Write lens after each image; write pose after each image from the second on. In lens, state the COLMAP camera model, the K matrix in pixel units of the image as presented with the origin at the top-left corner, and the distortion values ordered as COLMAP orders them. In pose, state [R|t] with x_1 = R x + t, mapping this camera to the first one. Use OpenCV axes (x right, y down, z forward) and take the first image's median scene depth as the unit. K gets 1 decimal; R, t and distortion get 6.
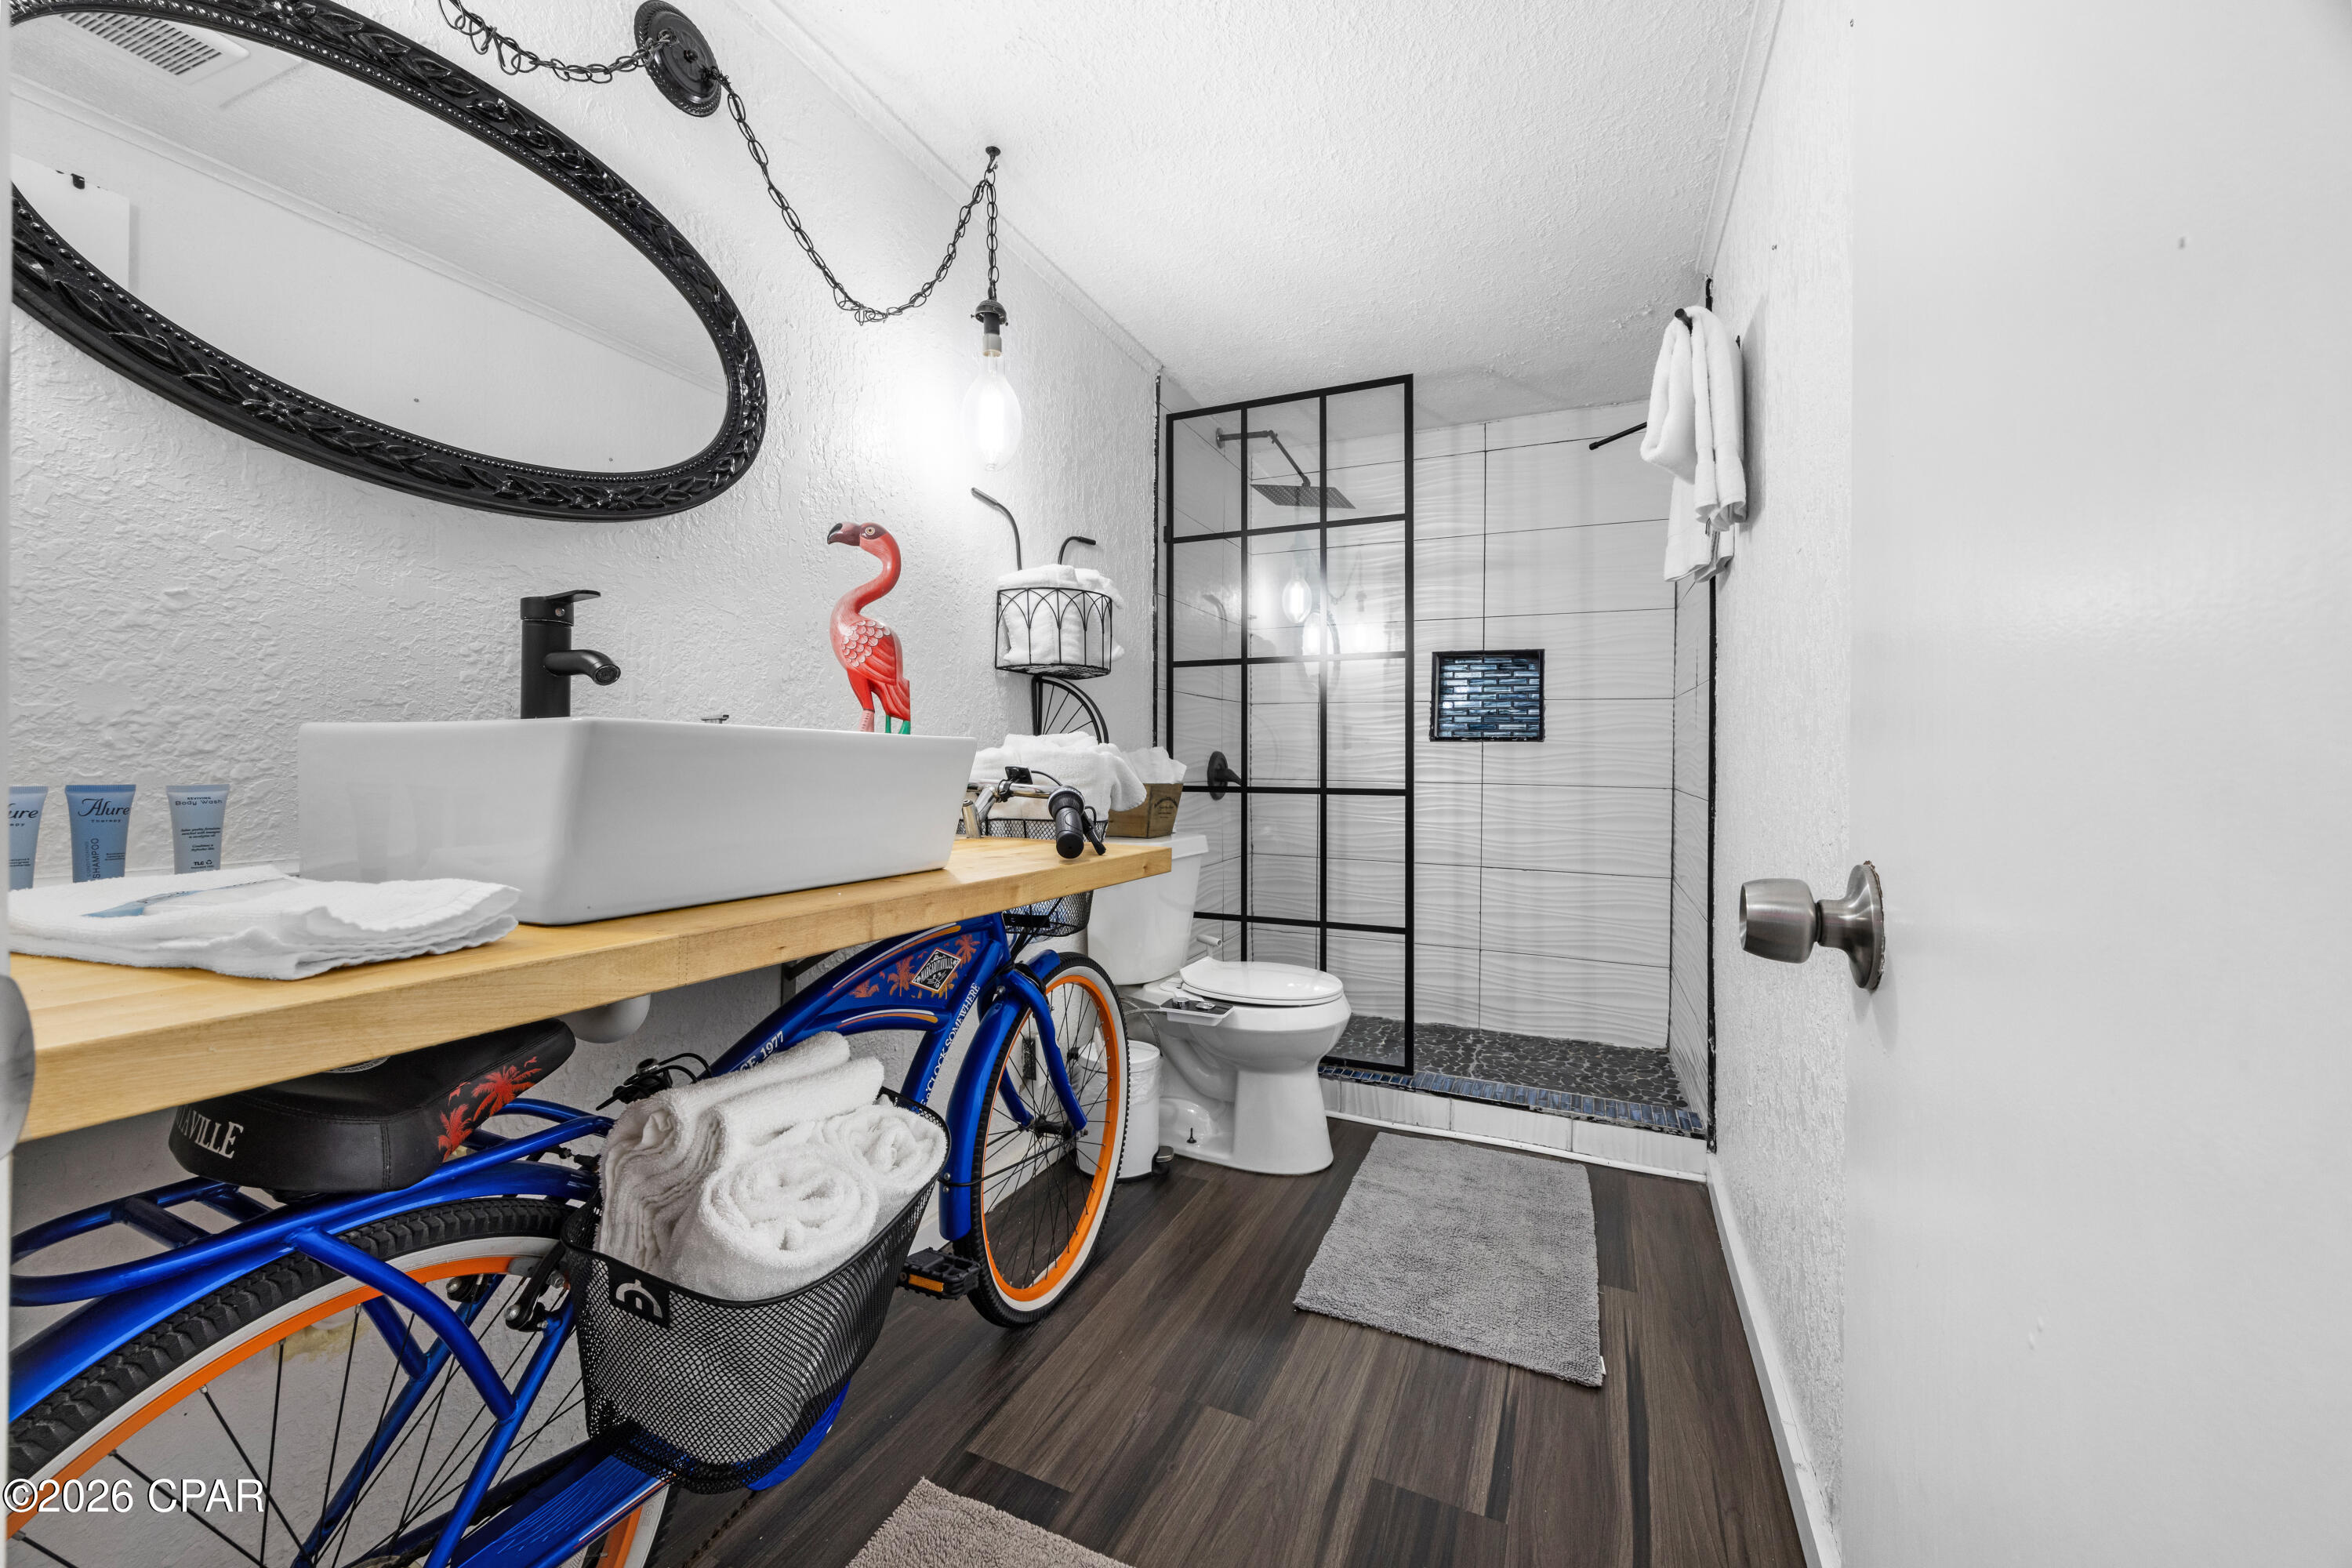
lens RADIAL K [[904.4, 0, 1180.8], [0, 904.4, 762.3], [0, 0, 1]] dist [-0.003566, -0.000183]
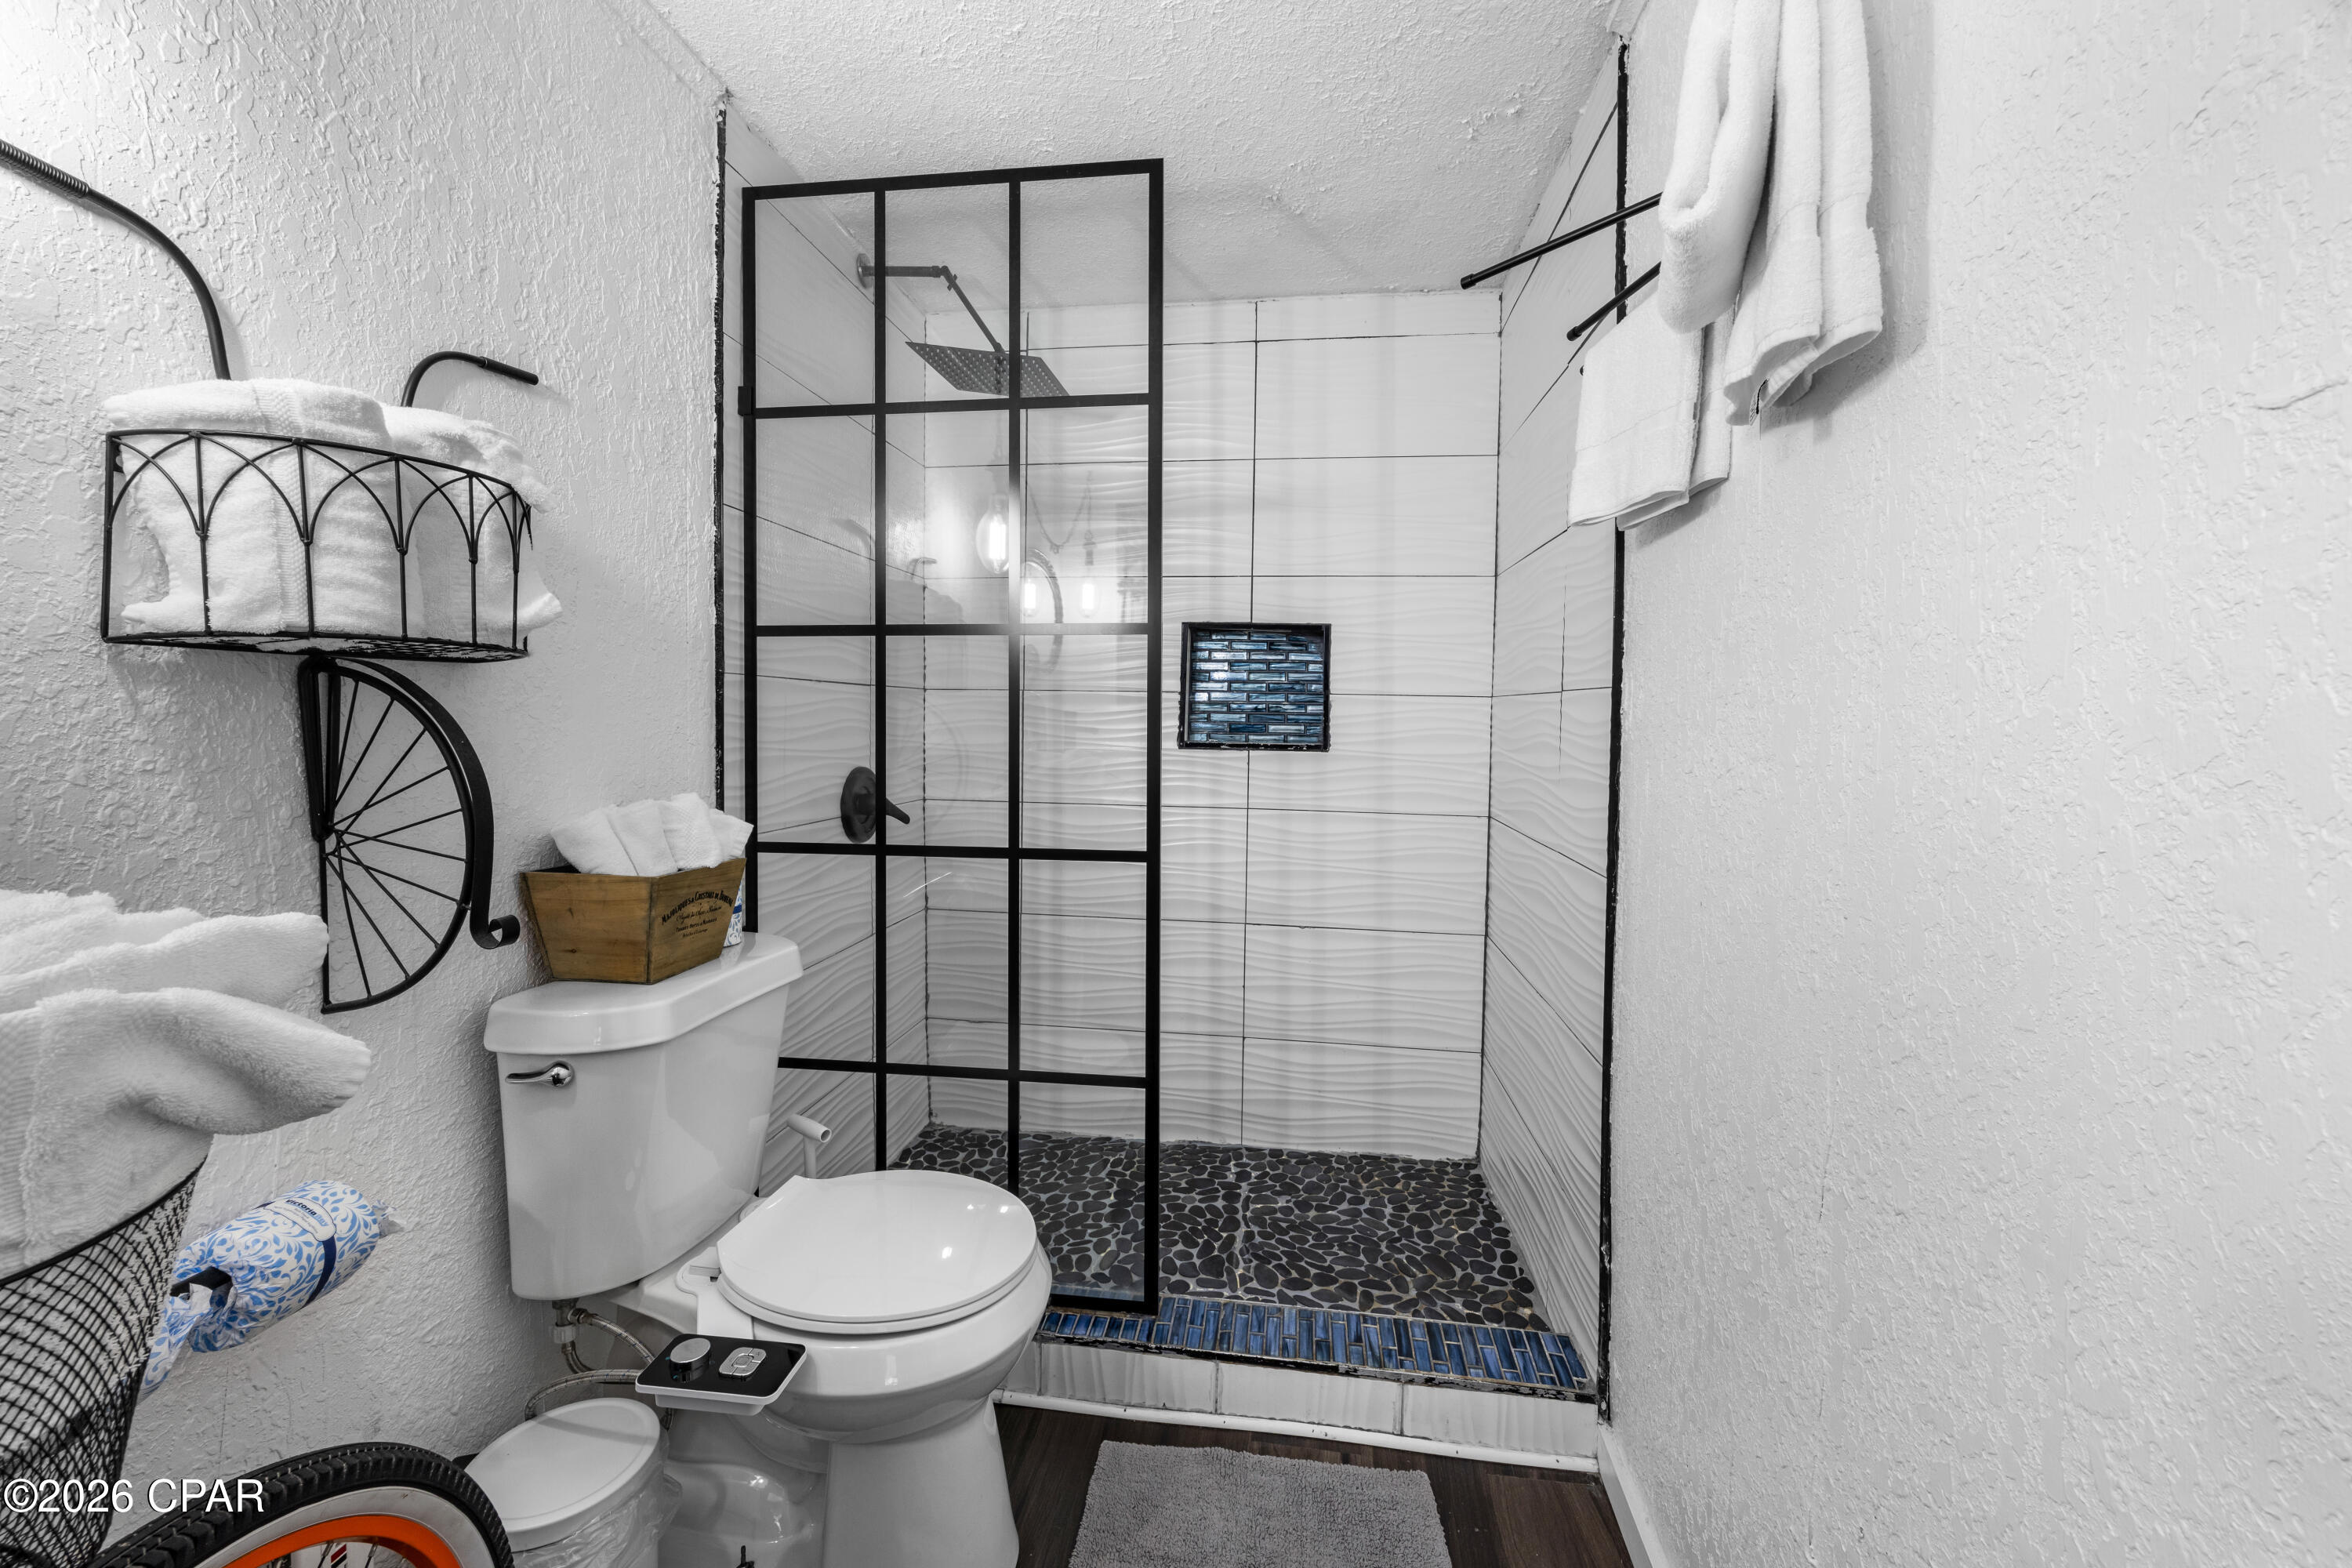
lens RADIAL K [[904.4, 0, 1164.9], [0, 904.4, 768.3], [0, 0, 1]] dist [-0.003566, -0.000183]
pose [[0.963632, -0.007766, 0.267121, 0.088915], [-0.006281, 0.998643, 0.051692, -0.053052], [-0.267160, -0.051490, 0.962276, 0.377248]]
